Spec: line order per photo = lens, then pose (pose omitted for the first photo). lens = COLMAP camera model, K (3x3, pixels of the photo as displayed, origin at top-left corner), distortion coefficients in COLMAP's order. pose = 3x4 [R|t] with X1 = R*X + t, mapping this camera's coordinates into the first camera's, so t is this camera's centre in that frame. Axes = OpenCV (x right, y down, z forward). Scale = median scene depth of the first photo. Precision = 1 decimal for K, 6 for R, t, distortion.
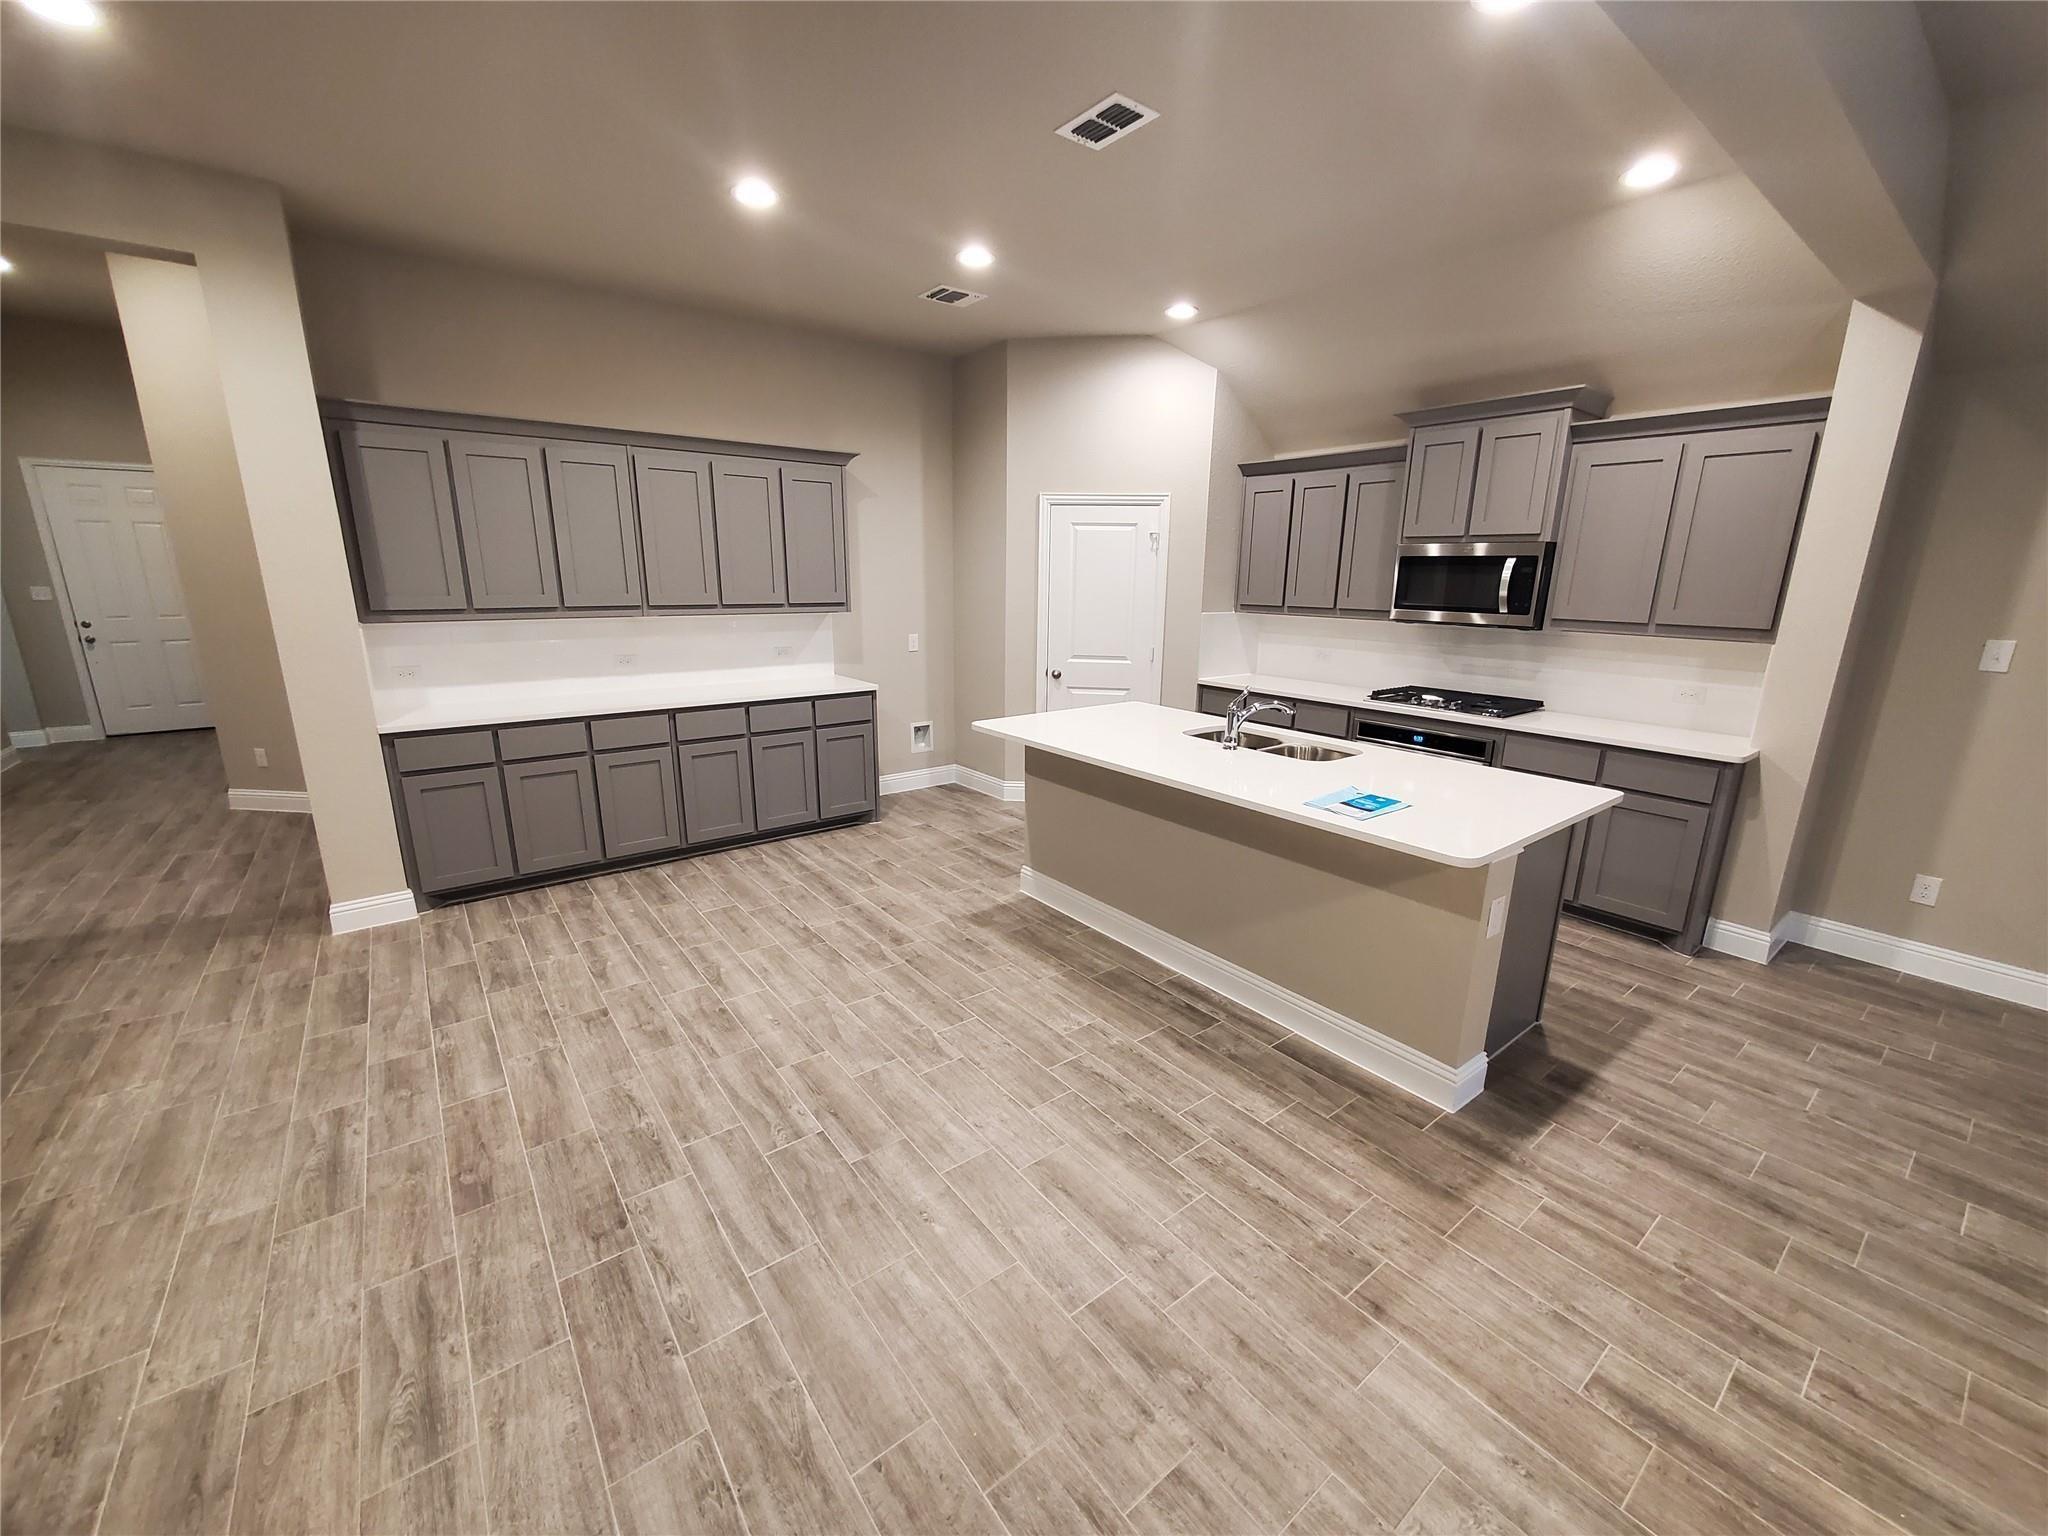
lens RADIAL K [[813.0, 0, 1027.1], [0, 813.0, 777.5], [0, 0, 1]] dist [-0.003247, -0.000736]
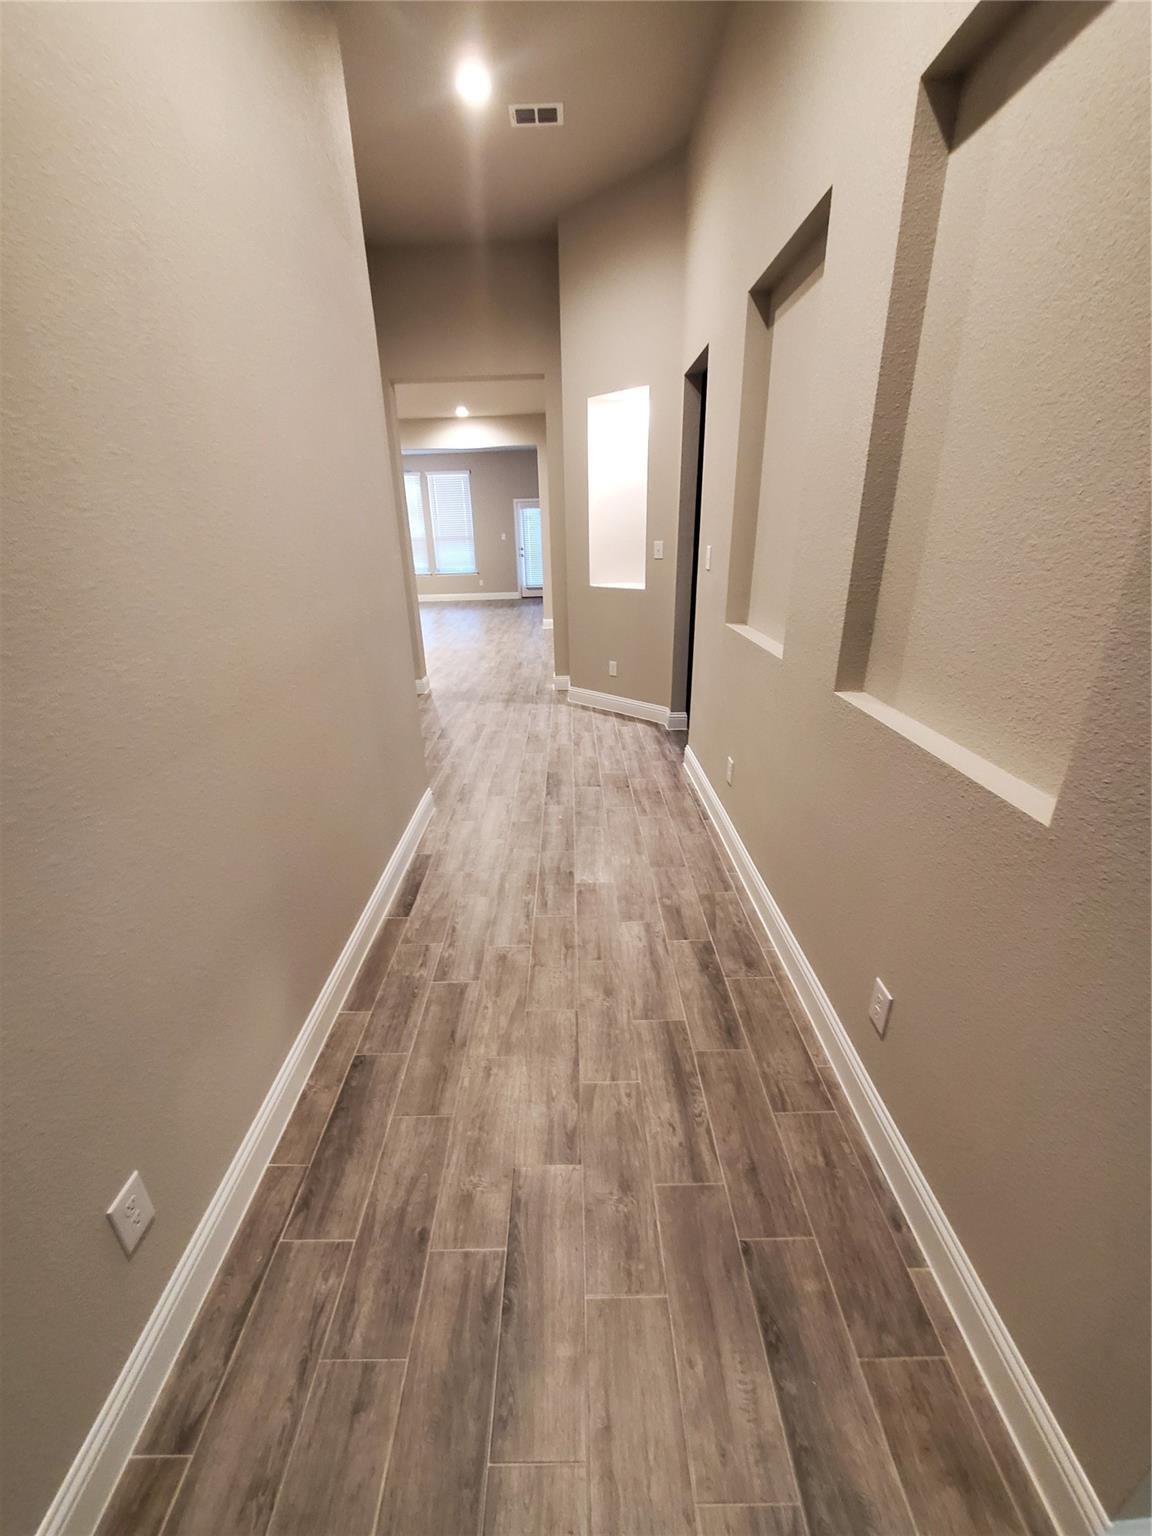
lens RADIAL K [[609.8, 0, 576.0], [0, 609.8, 768.0], [0, 0, 1]] dist [-0.003247, -0.000736]
pose [[-0.799714, -0.215503, 0.560371, -2.169815], [0.165547, 0.818025, 0.550844, -0.507826], [-0.577106, 0.533286, -0.618510, 1.917047]]
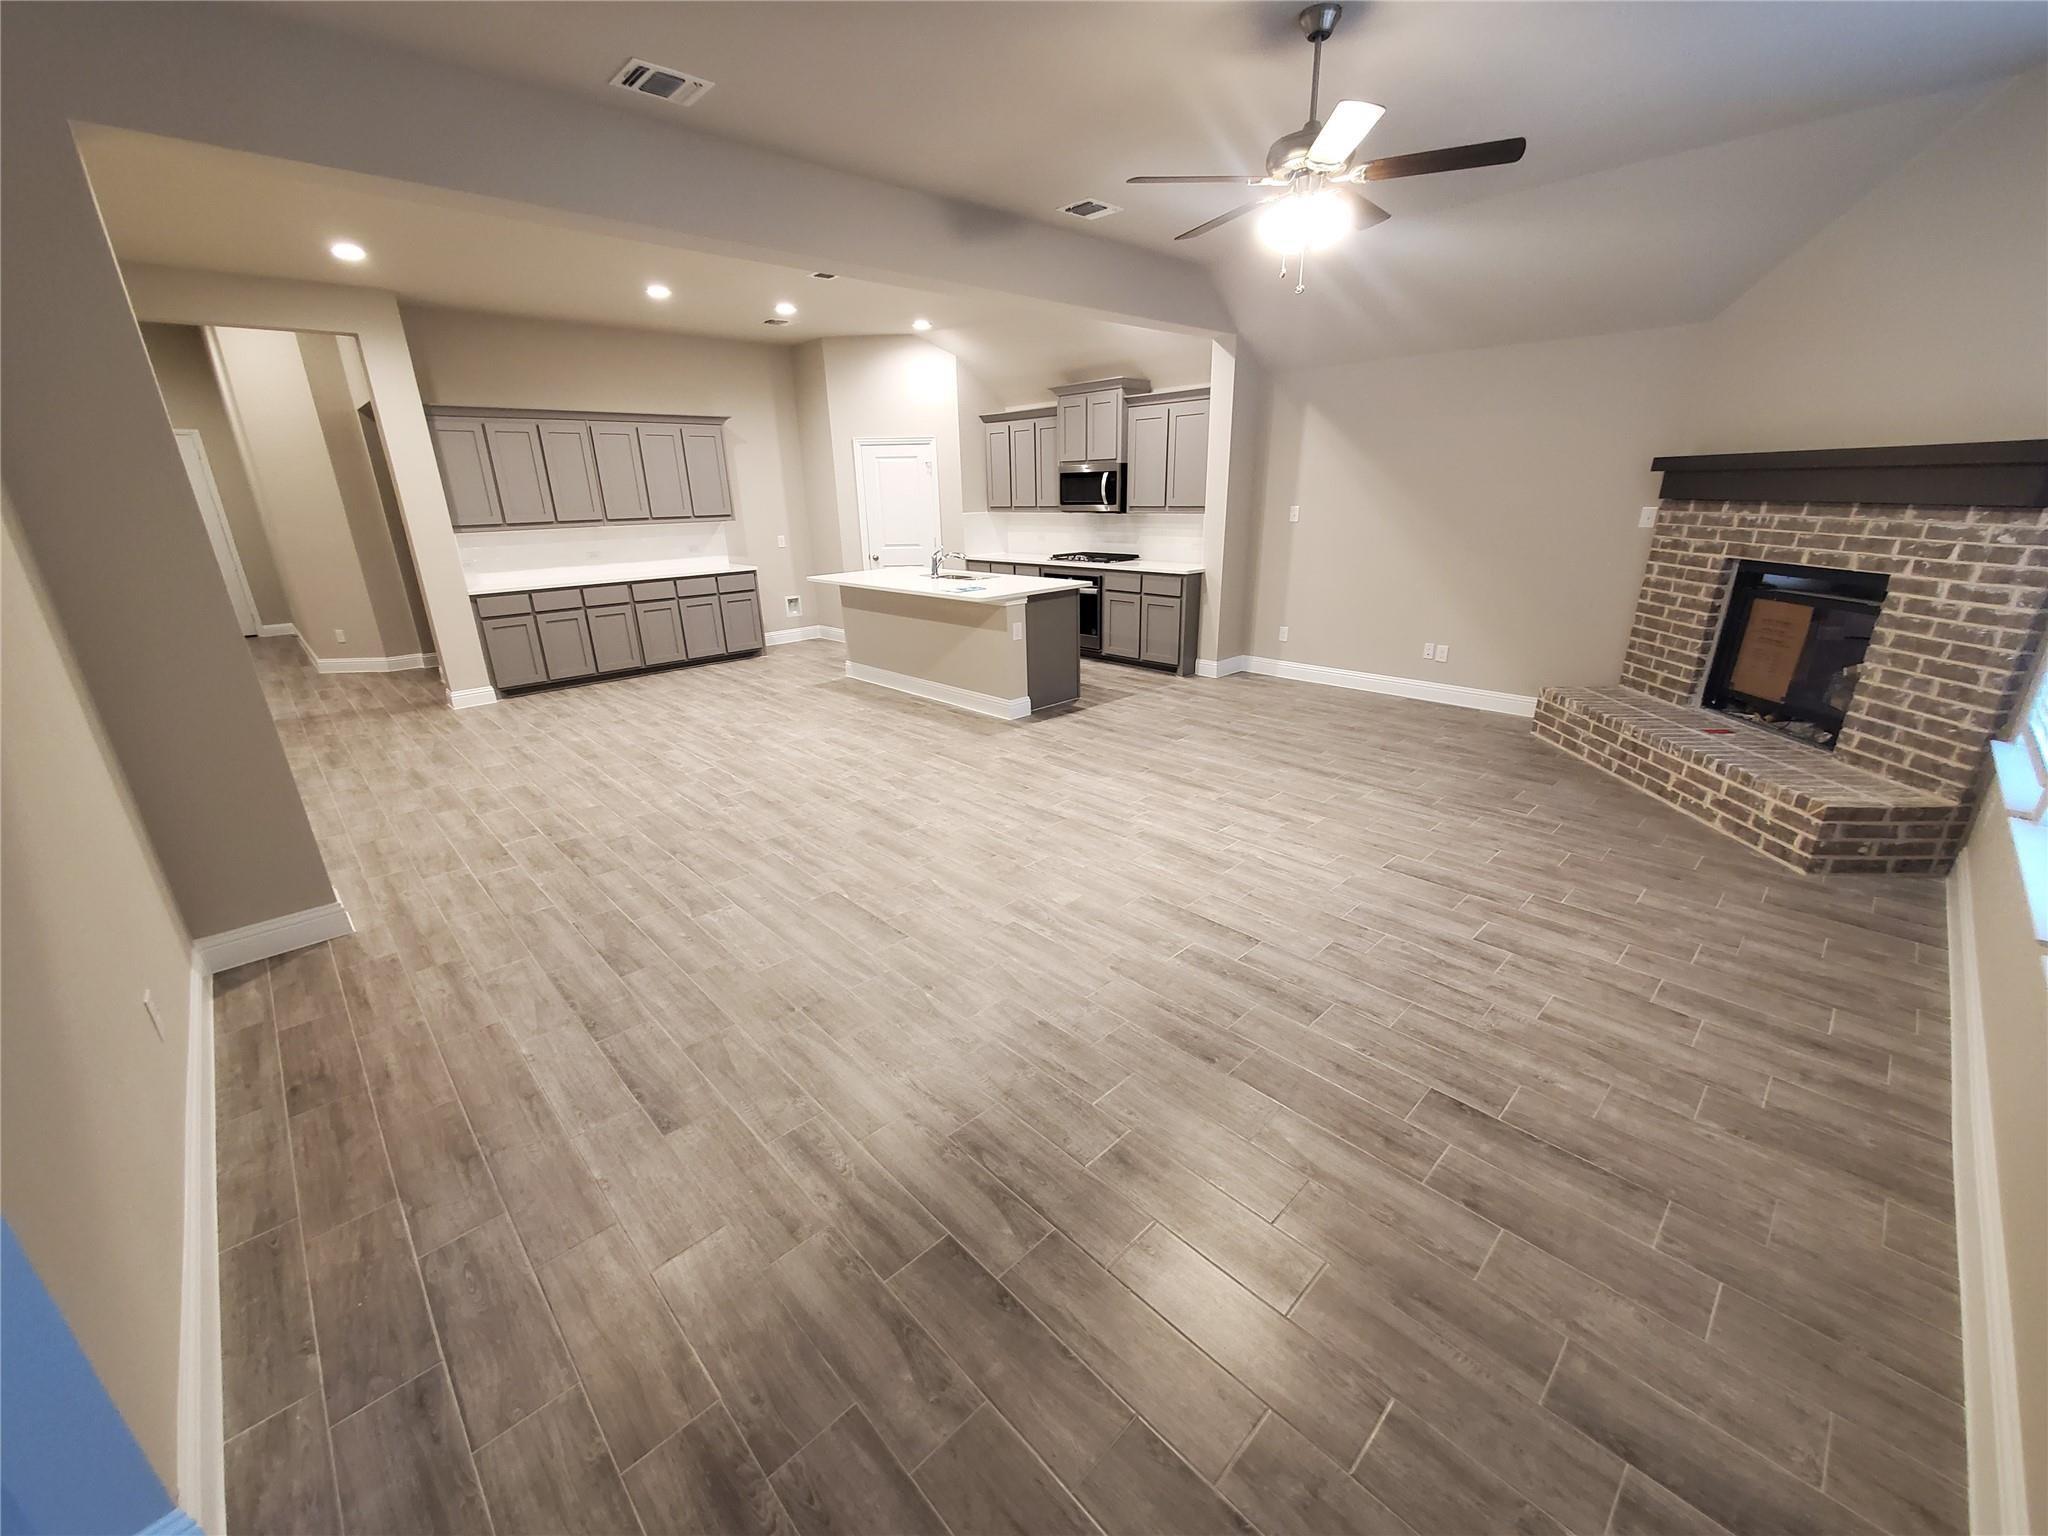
lens RADIAL K [[813.0, 0, 1027.1], [0, 813.0, 777.5], [0, 0, 1]] dist [-0.003247, -0.000736]
pose [[0.993842, -0.066453, 0.088667, 0.238957], [0.058036, 0.993846, 0.094349, 0.244194], [-0.094392, -0.088623, 0.991583, -0.914102]]
